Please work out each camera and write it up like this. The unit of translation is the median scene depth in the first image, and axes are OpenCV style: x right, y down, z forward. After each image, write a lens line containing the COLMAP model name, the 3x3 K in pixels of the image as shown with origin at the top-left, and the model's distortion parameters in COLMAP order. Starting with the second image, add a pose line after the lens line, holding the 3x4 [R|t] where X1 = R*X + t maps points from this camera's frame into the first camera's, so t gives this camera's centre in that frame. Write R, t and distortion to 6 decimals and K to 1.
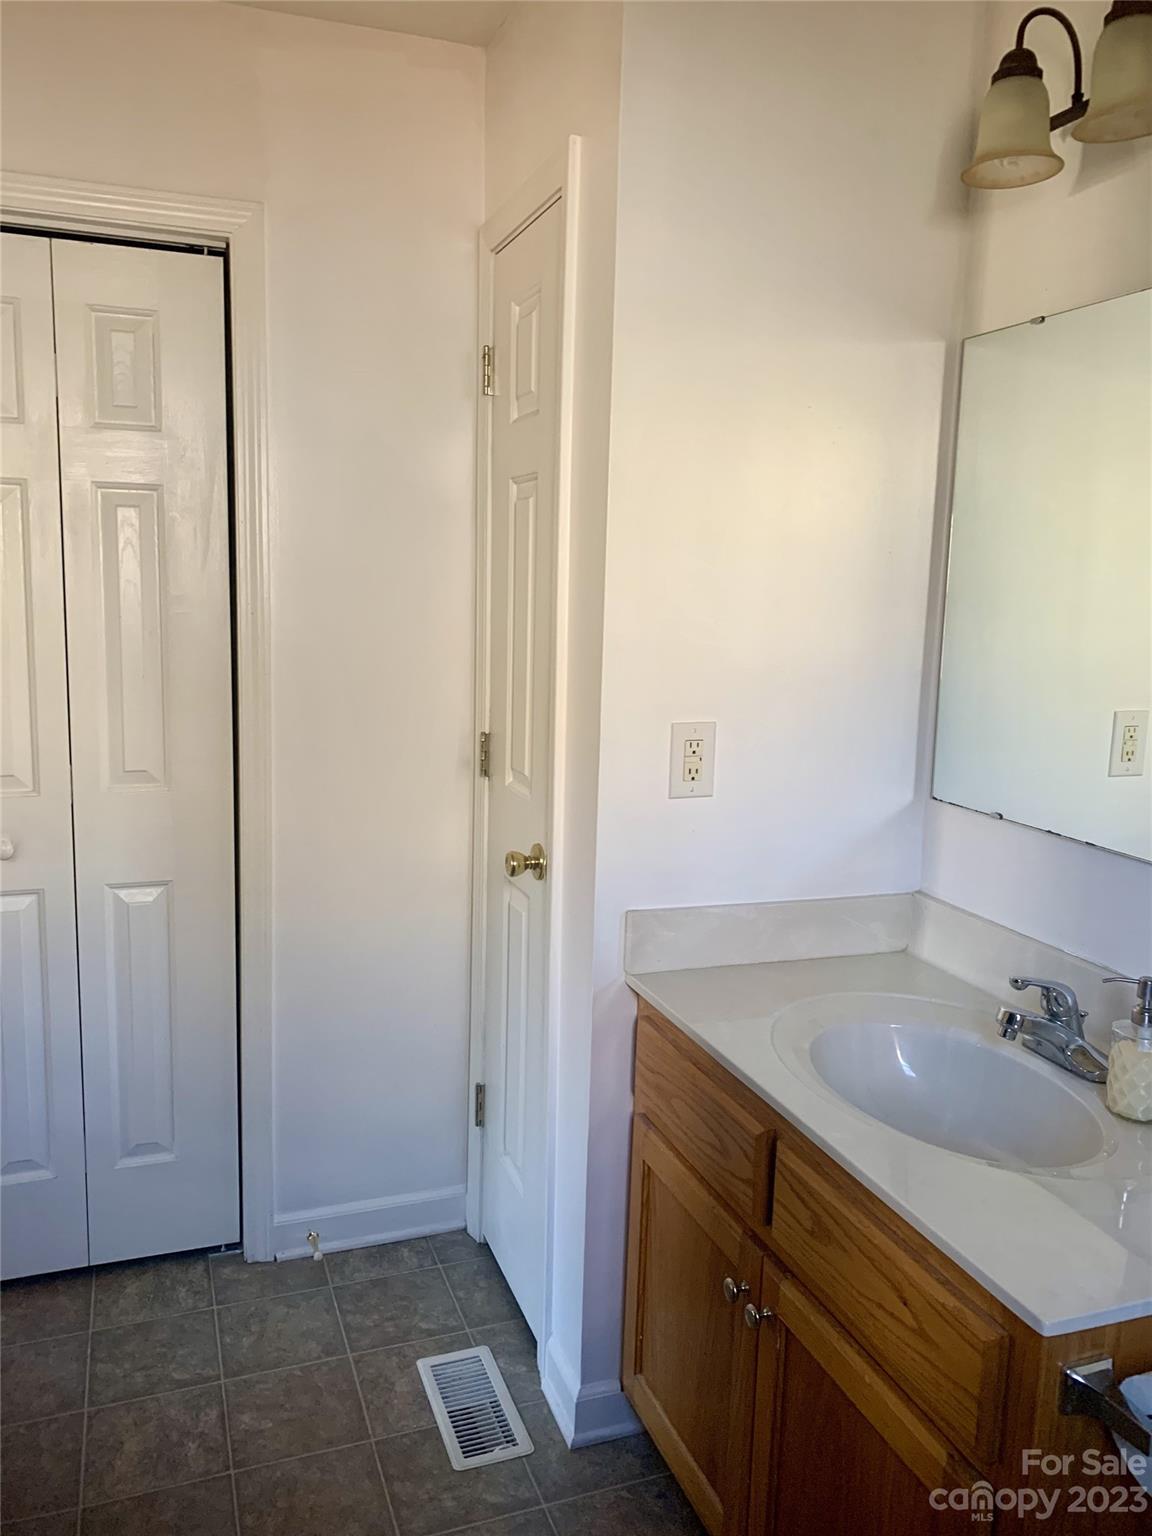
lens RADIAL K [[1167.9, 0, 572.1], [0, 1167.9, 761.5], [0, 0, 1]] dist [0.048061, -0.063280]
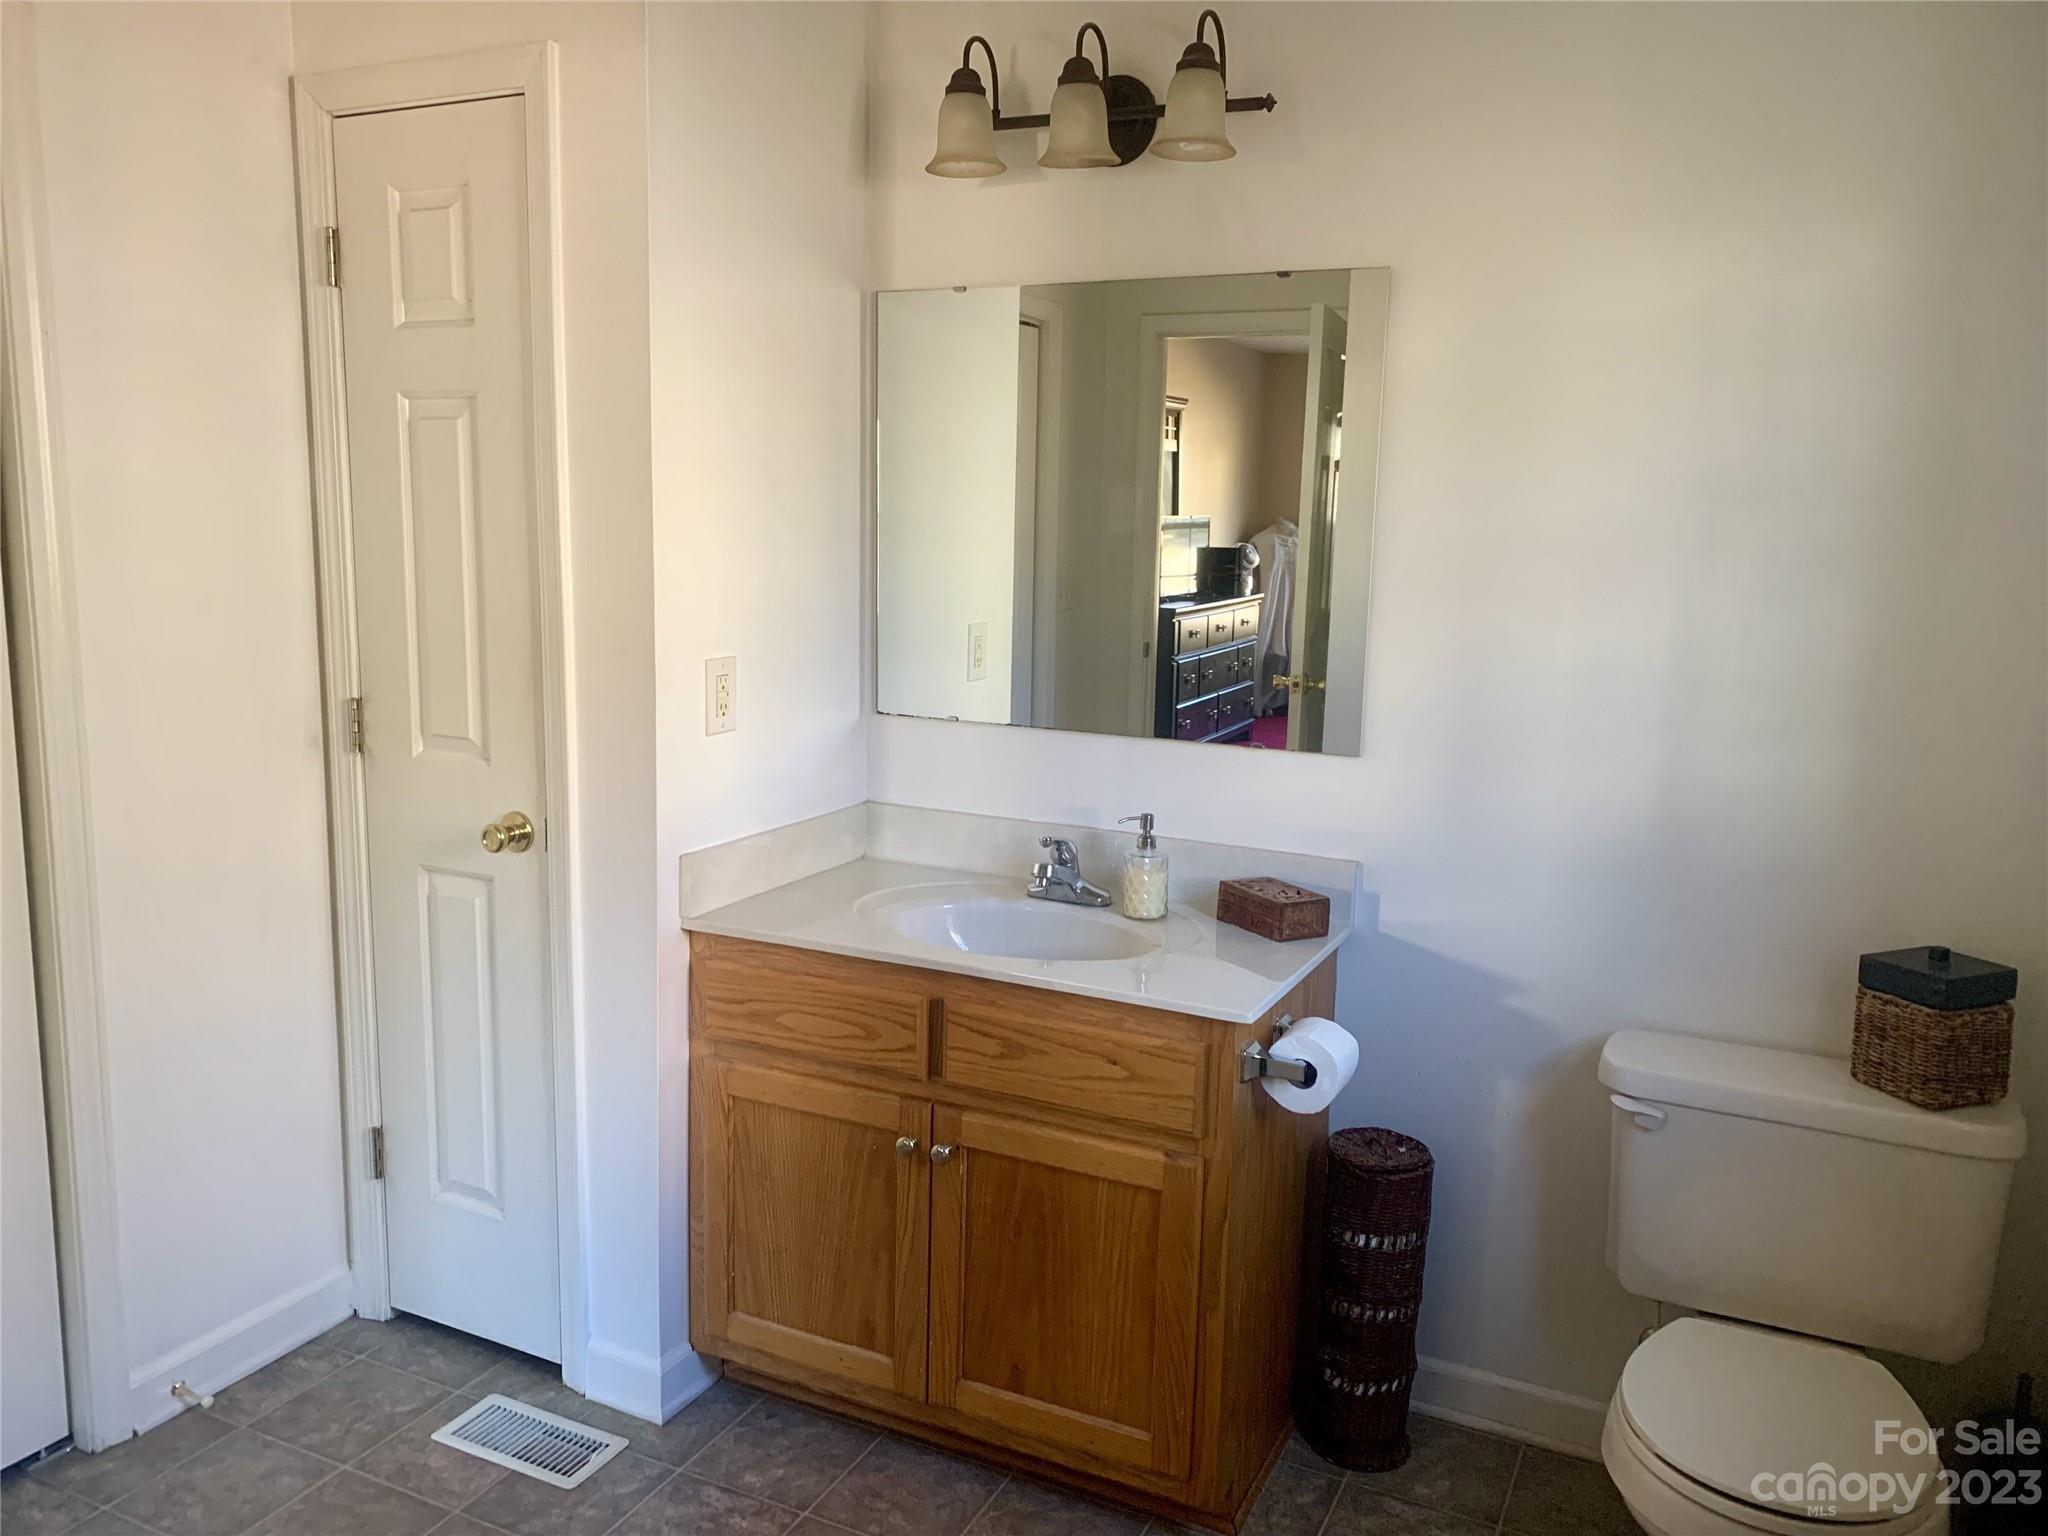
lens RADIAL K [[1557.2, 0, 1024.3], [0, 1557.2, 765.4], [0, 0, 1]] dist [0.048061, -0.063280]
pose [[0.713741, -0.125206, 0.689128, -0.602889], [0.103288, 0.991951, 0.073249, -0.011868], [-0.692752, 0.018898, 0.720928, -0.136453]]
